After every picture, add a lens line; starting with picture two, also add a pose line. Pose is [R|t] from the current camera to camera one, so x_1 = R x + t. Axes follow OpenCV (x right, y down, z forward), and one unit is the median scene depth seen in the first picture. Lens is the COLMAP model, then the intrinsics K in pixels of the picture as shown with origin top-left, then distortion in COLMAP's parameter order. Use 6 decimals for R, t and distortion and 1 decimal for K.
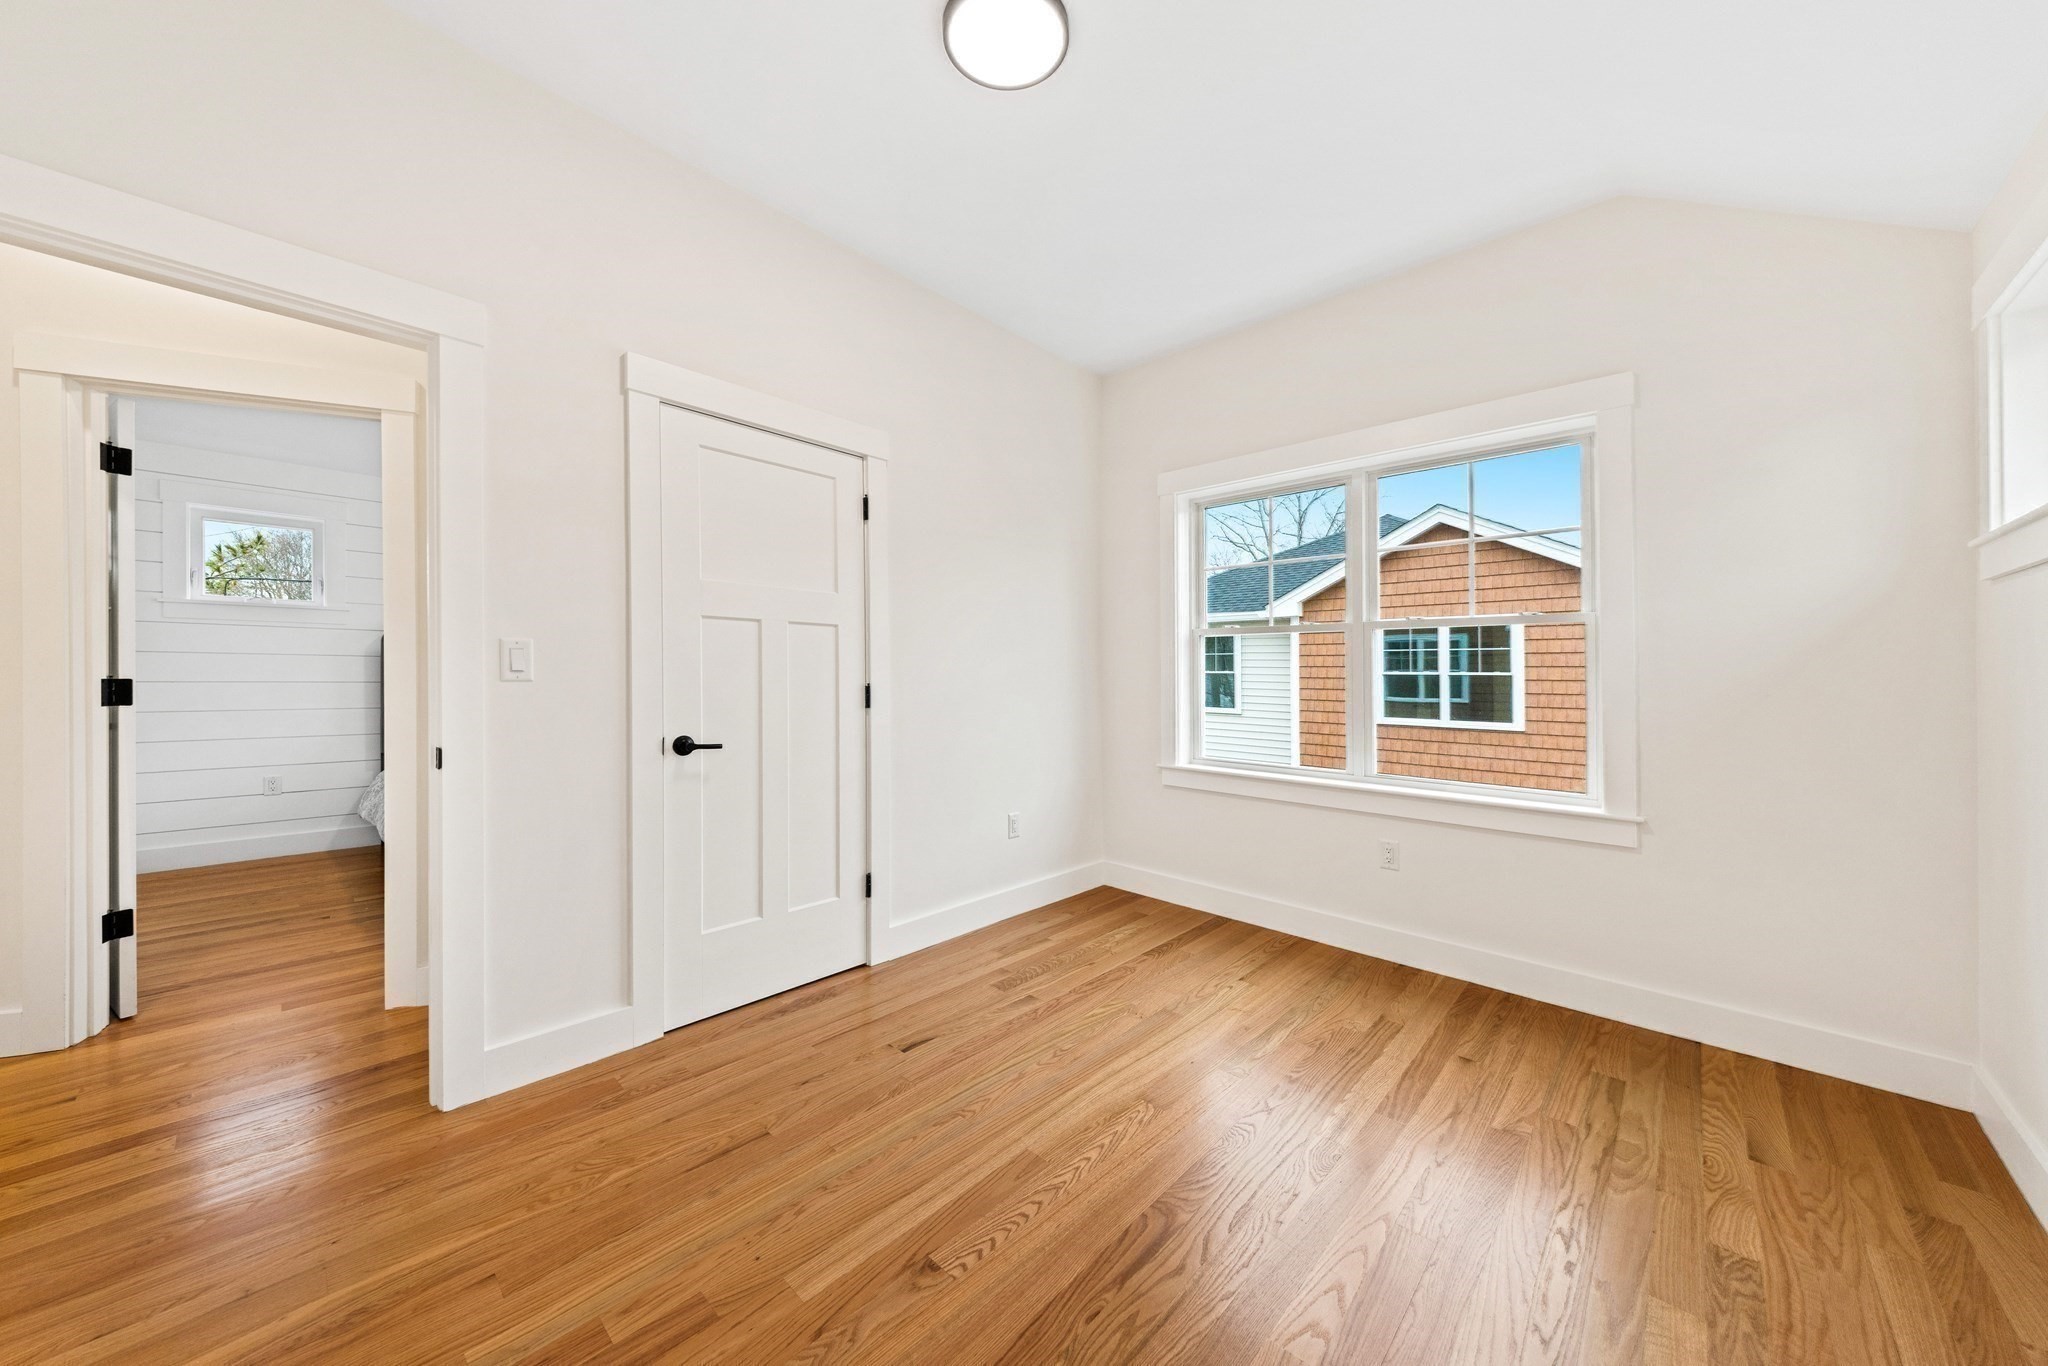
lens RADIAL K [[716.6, 0, 1024.0], [0, 716.6, 683.0], [0, 0, 1]] dist [0.014776, -0.000137]
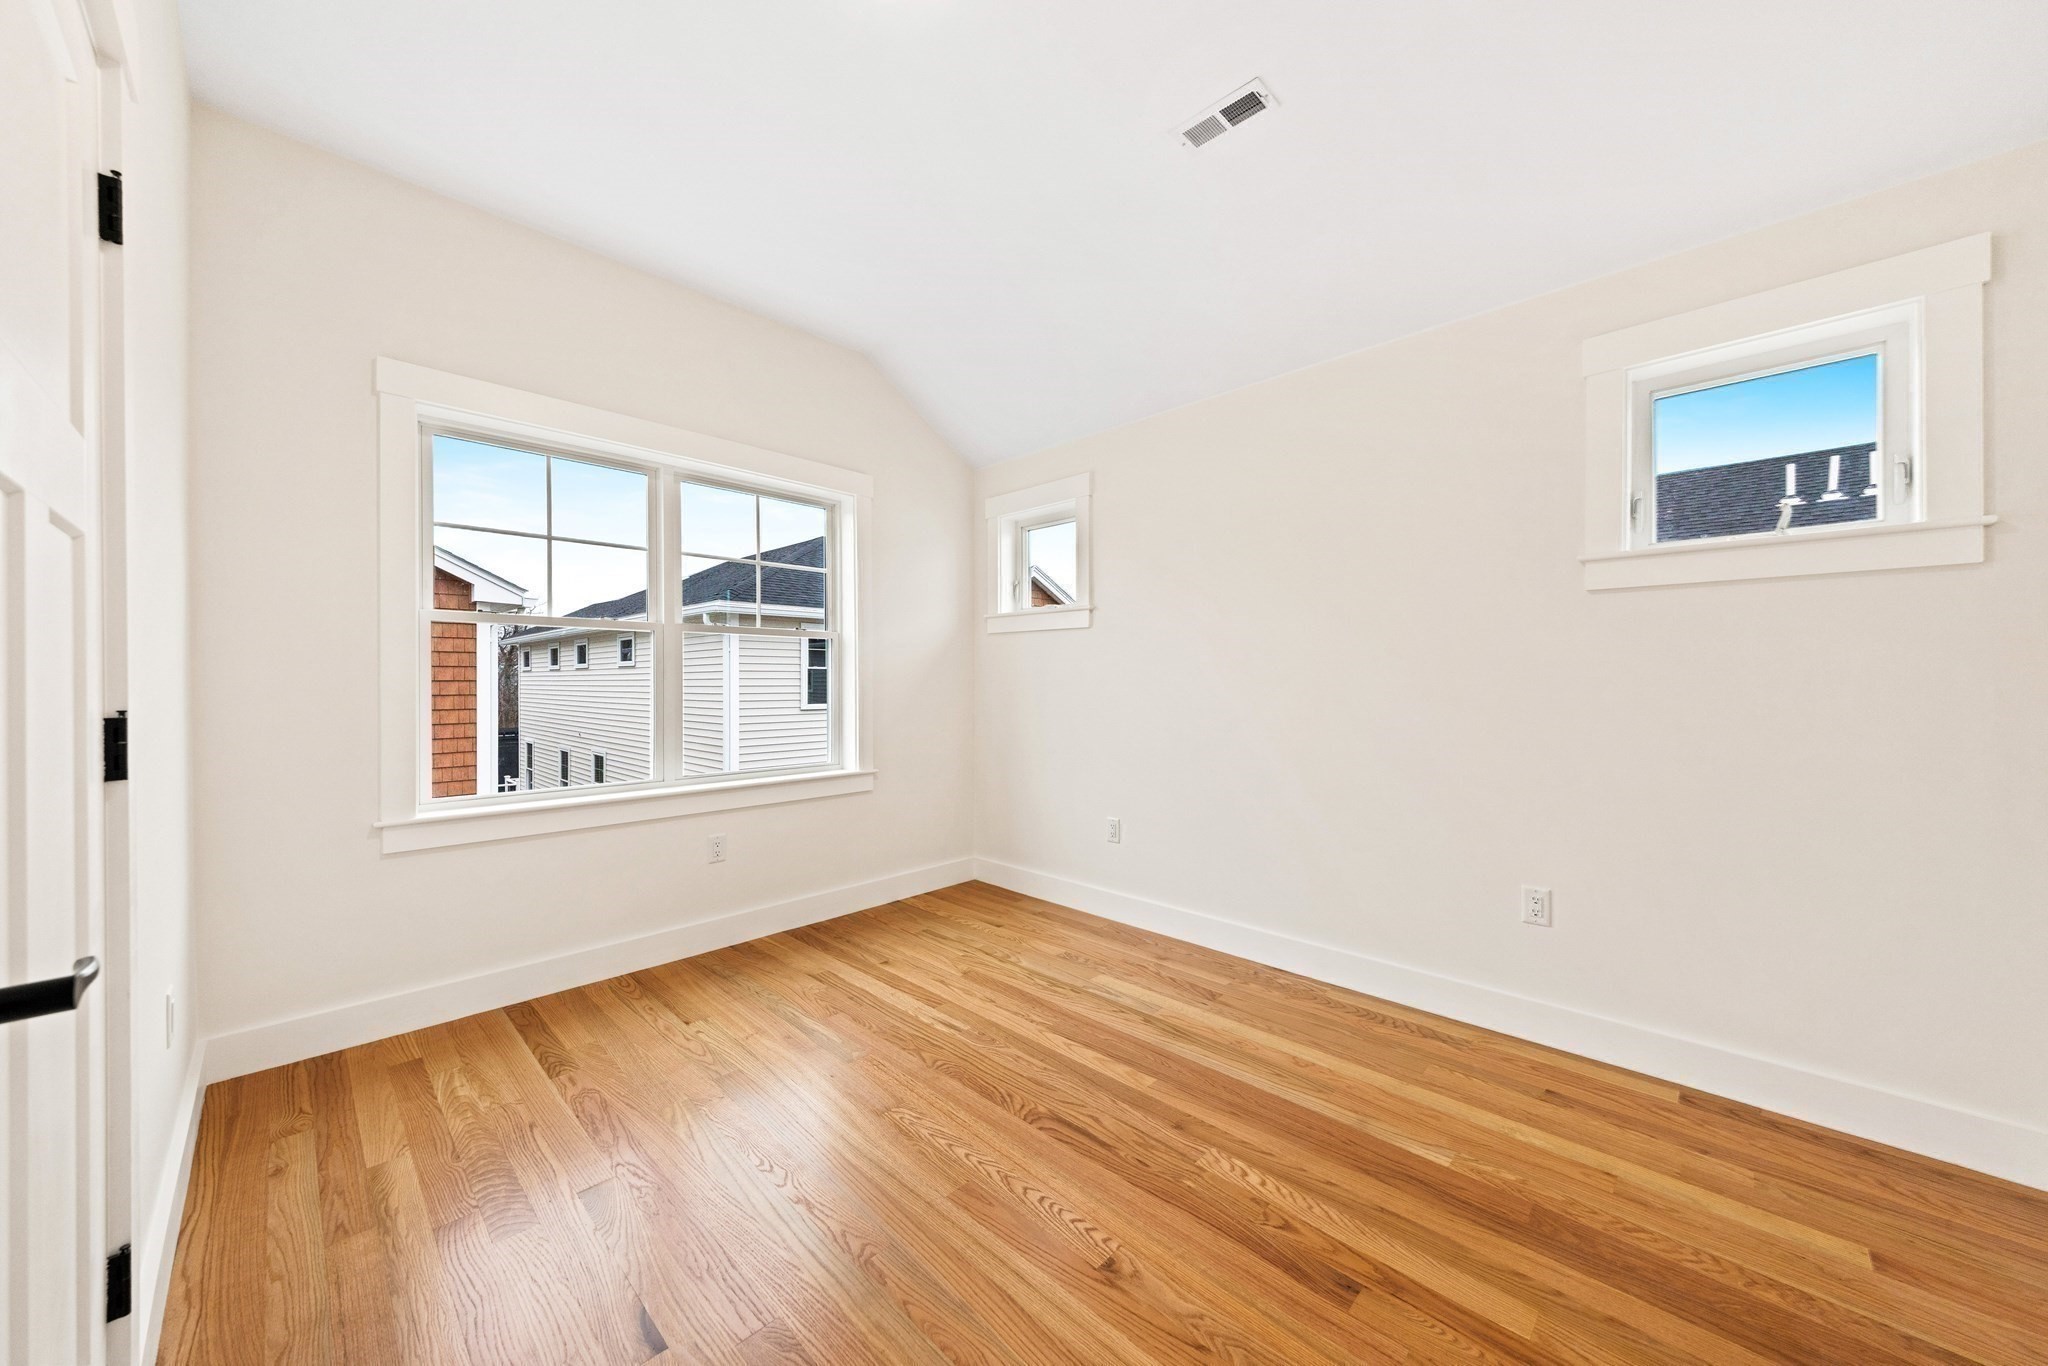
lens RADIAL K [[751.7, 0, 1024.0], [0, 751.7, 683.0], [0, 0, 1]] dist [0.013815, 0.000011]
pose [[0.009505, -0.016885, 0.999812, -0.677168], [0.016028, 0.999732, 0.016731, -0.014141], [-0.999826, 0.015866, 0.009773, 0.632764]]
